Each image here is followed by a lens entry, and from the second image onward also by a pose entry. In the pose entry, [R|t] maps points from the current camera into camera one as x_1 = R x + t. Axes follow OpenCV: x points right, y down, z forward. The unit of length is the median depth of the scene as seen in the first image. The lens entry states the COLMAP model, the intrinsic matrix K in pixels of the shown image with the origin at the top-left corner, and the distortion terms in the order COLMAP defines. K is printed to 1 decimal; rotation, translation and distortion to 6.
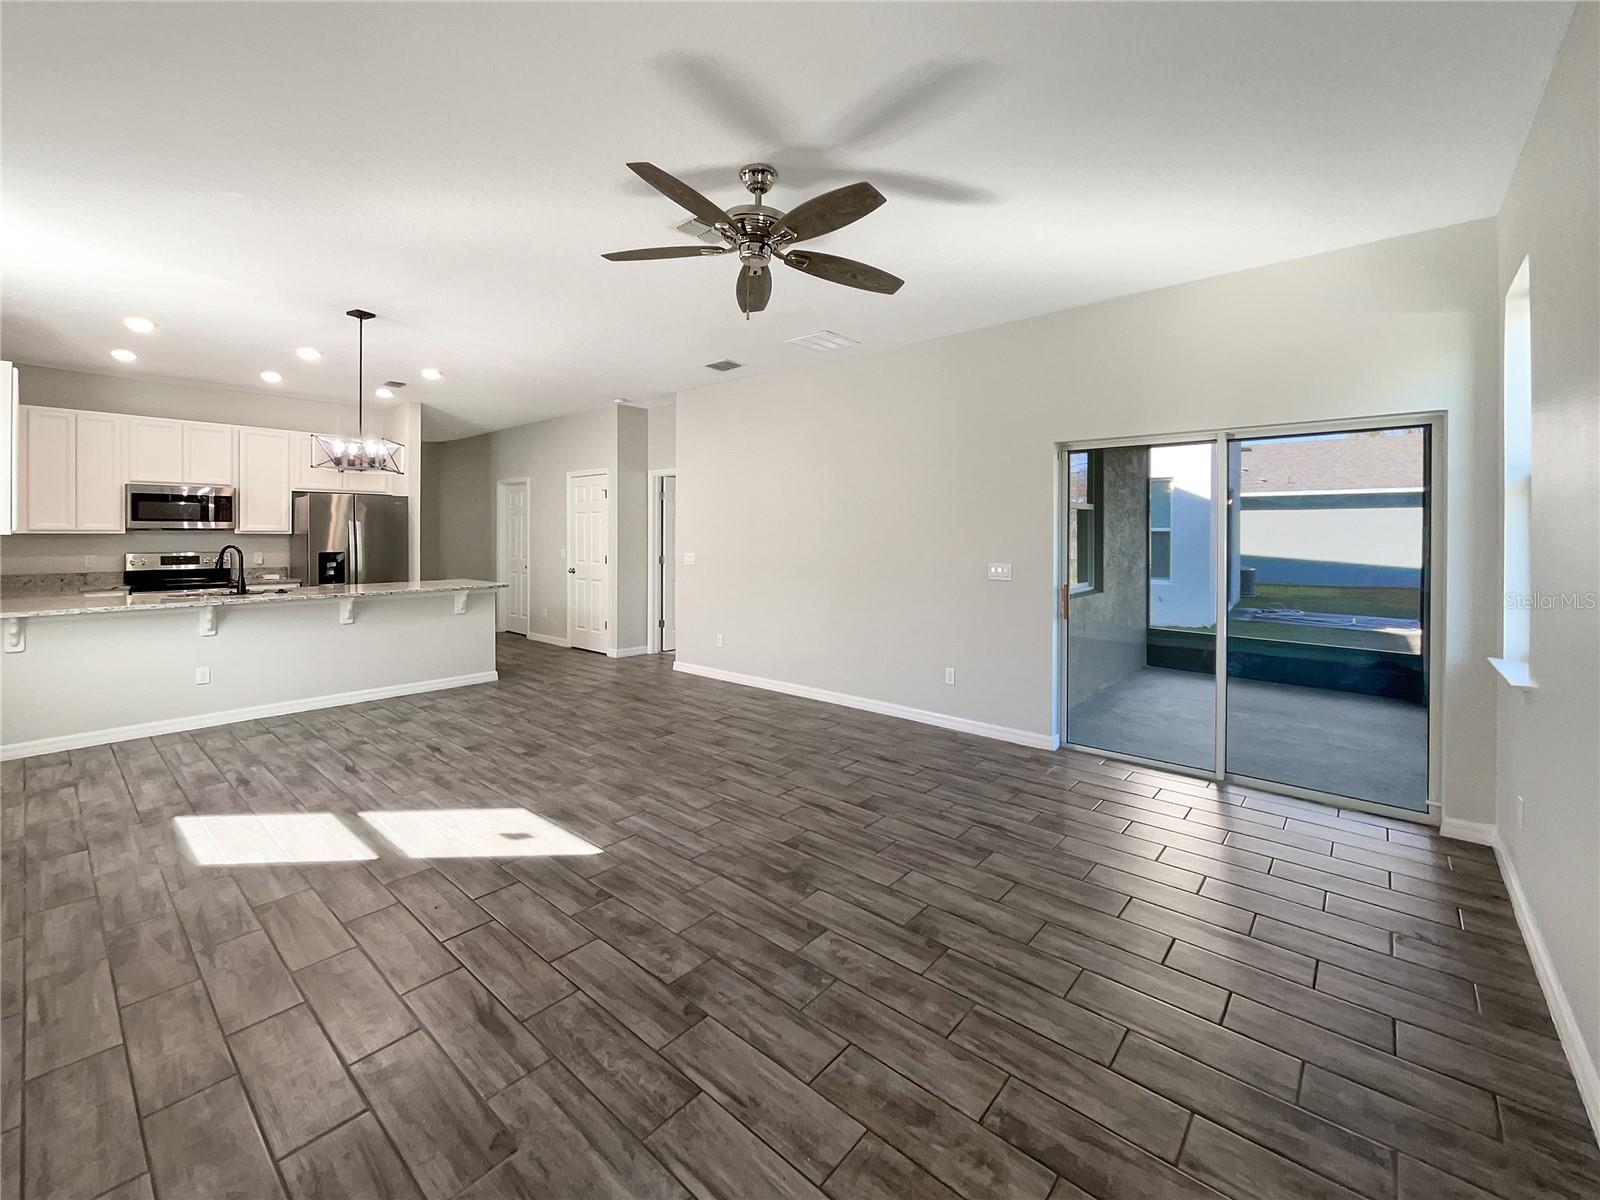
lens RADIAL K [[671.8, 0, 797.5], [0, 671.8, 550.9], [0, 0, 1]] dist [0.000569, 0.000188]
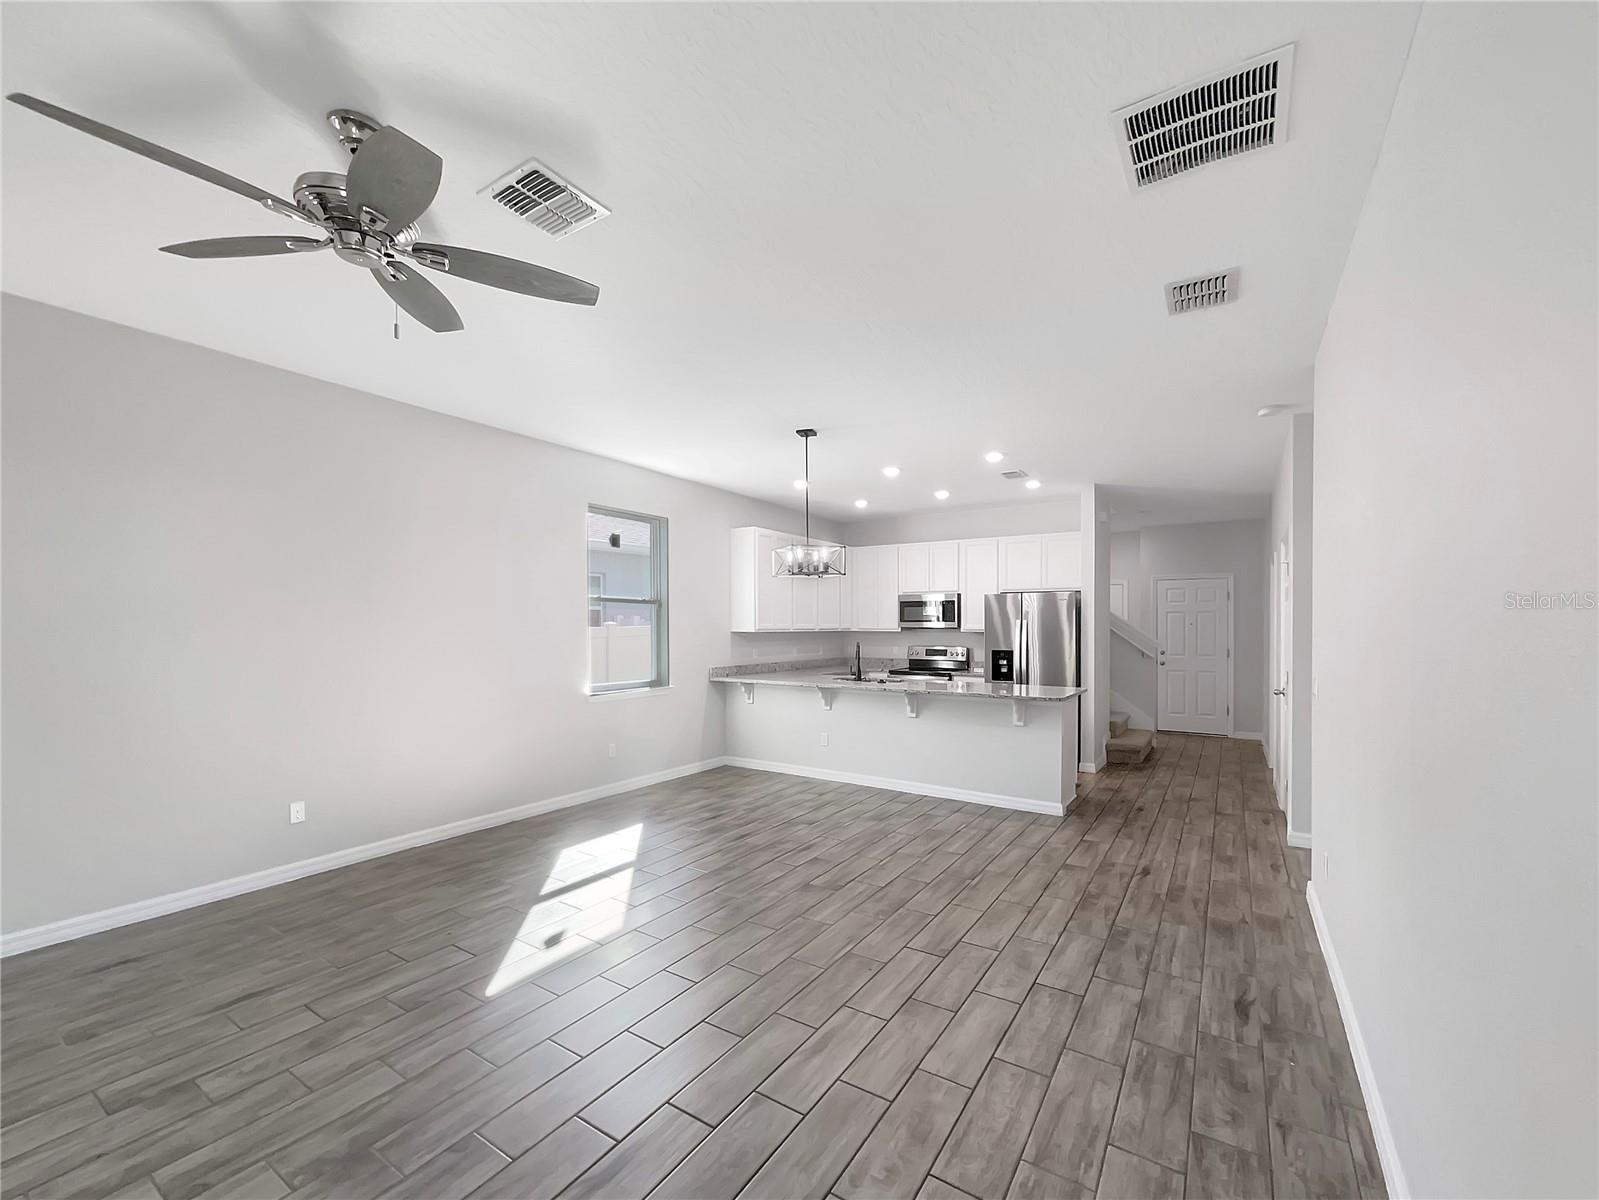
lens RADIAL K [[665.7, 0, 778.8], [0, 665.7, 633.9], [0, 0, 1]] dist [-0.000959, -0.000572]
pose [[0.123404, 0.008274, -0.992322, 0.363459], [-0.030458, 0.999526, 0.004546, -0.022320], [0.991889, 0.029663, 0.123598, 0.697616]]
